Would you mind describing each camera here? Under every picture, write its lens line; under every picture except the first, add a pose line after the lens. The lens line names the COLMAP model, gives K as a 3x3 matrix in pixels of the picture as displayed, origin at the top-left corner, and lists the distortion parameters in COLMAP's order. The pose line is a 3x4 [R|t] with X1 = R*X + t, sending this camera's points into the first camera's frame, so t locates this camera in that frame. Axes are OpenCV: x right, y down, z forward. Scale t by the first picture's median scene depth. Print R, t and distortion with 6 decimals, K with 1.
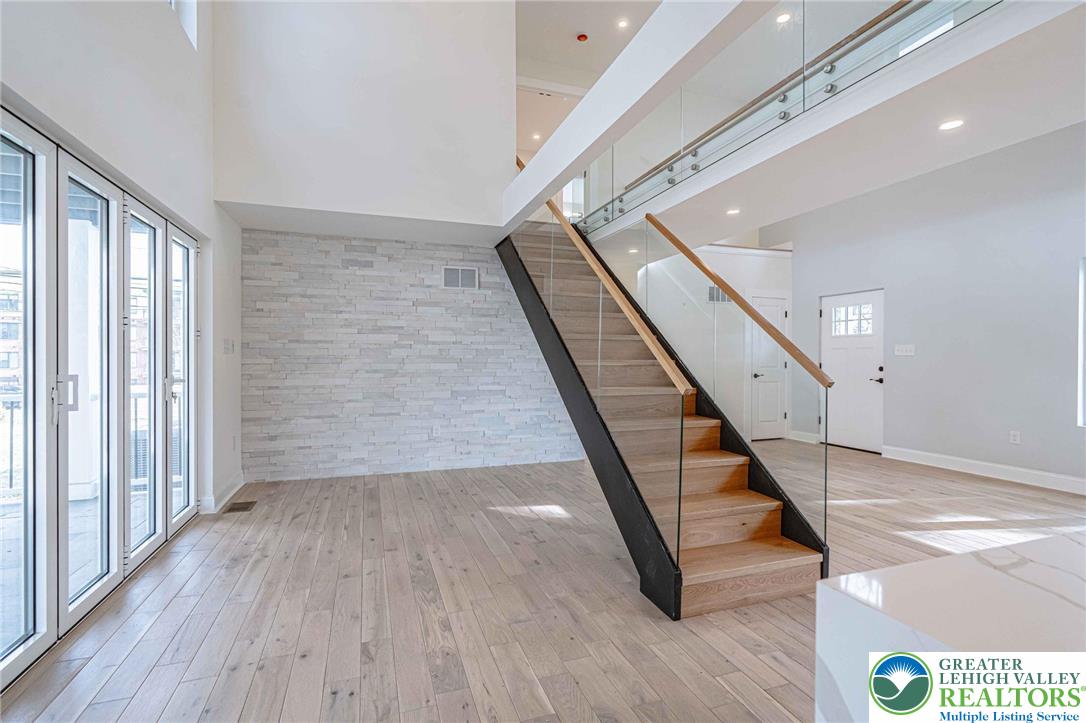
lens RADIAL K [[487.9, 0, 540.1], [0, 487.9, 358.0], [0, 0, 1]] dist [-0.004379, 0.000236]
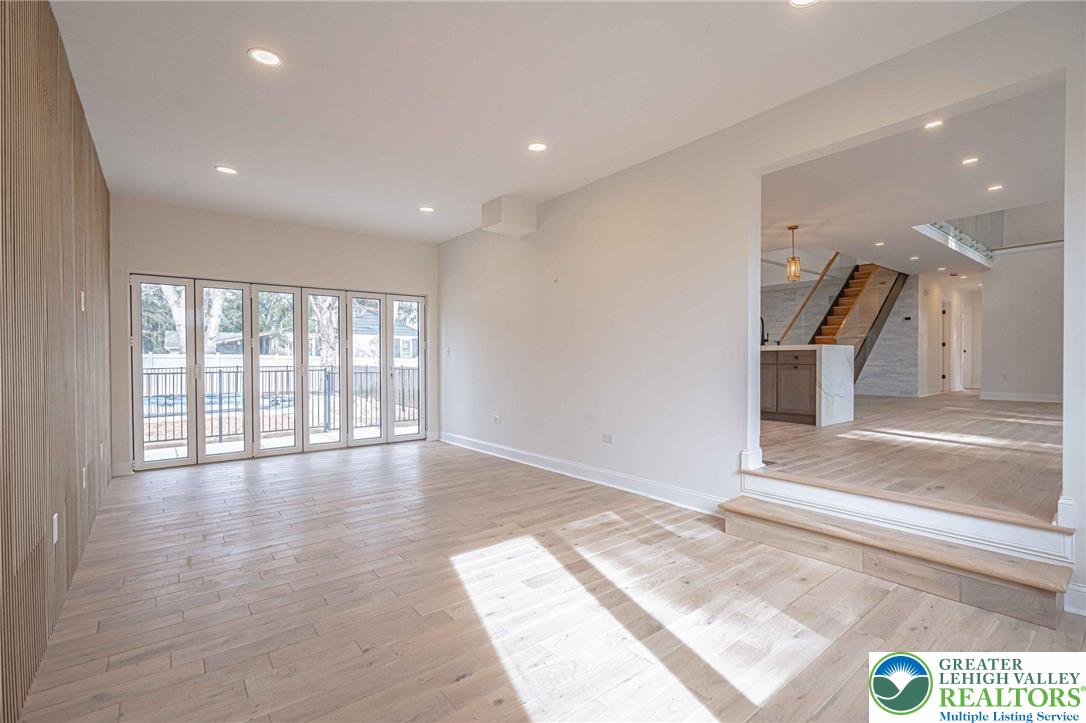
lens RADIAL K [[487.9, 0, 538.1], [0, 487.9, 364.7], [0, 0, 1]] dist [-0.004379, 0.000236]
pose [[0.322304, 0.006850, -0.946612, 1.392933], [0.002994, 0.999961, 0.008256, 0.087806], [0.946632, -0.005495, 0.322271, -0.840840]]
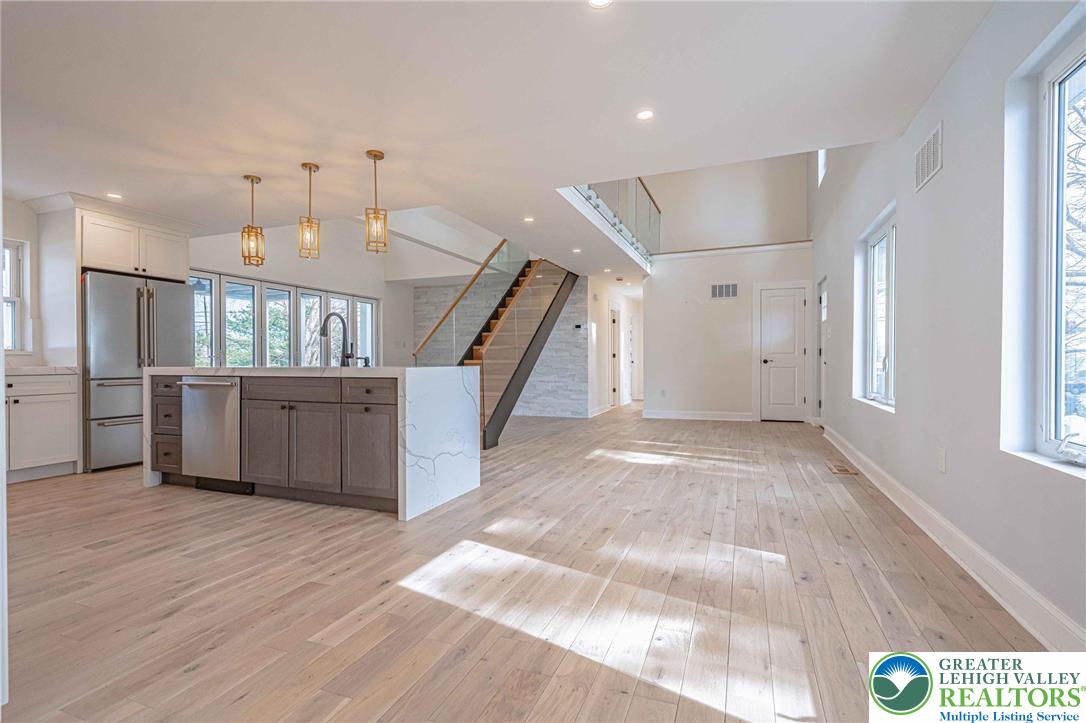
lens RADIAL K [[511.7, 0, 553.4], [0, 511.7, 366.1], [0, 0, 1]] dist [0.000741, -0.000134]
pose [[0.770062, 0.000453, -0.637969, 1.101169], [0.005522, 0.999958, 0.007376, 0.048365], [0.637945, -0.009203, 0.770027, -0.260633]]
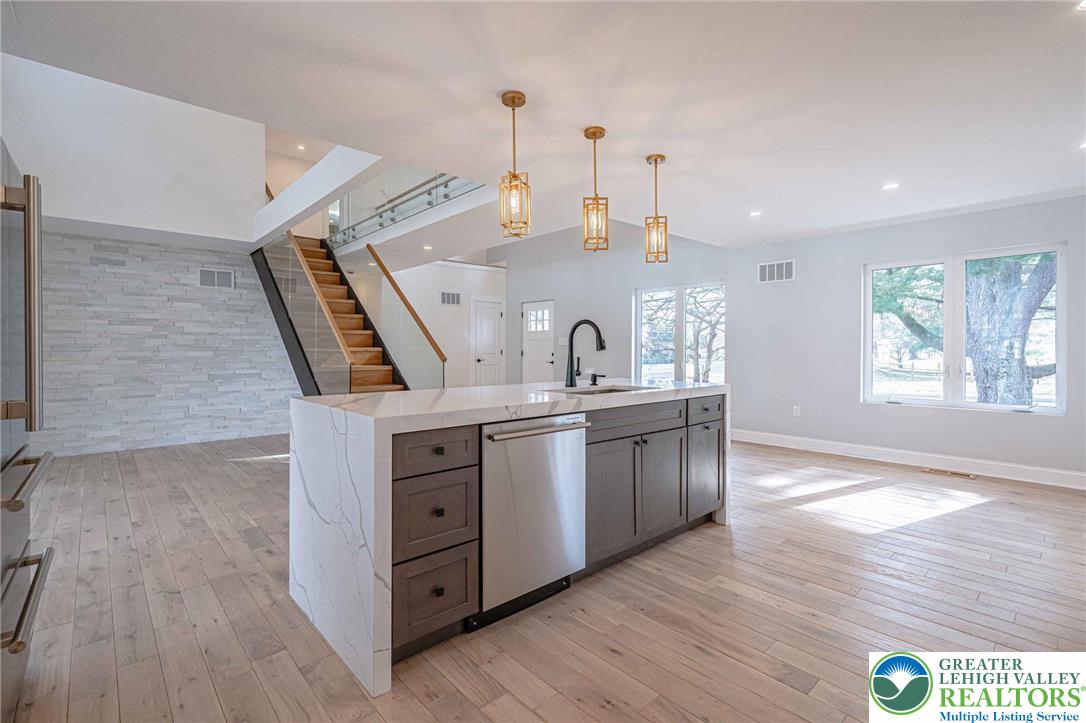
lens RADIAL K [[487.9, 0, 533.3], [0, 487.9, 352.2], [0, 0, 1]] dist [-0.004379, 0.000236]
pose [[0.925008, -0.003702, 0.379929, 0.101168], [0.001378, 0.999979, 0.006389, 0.007211], [-0.379944, -0.005387, 0.924994, -0.395229]]
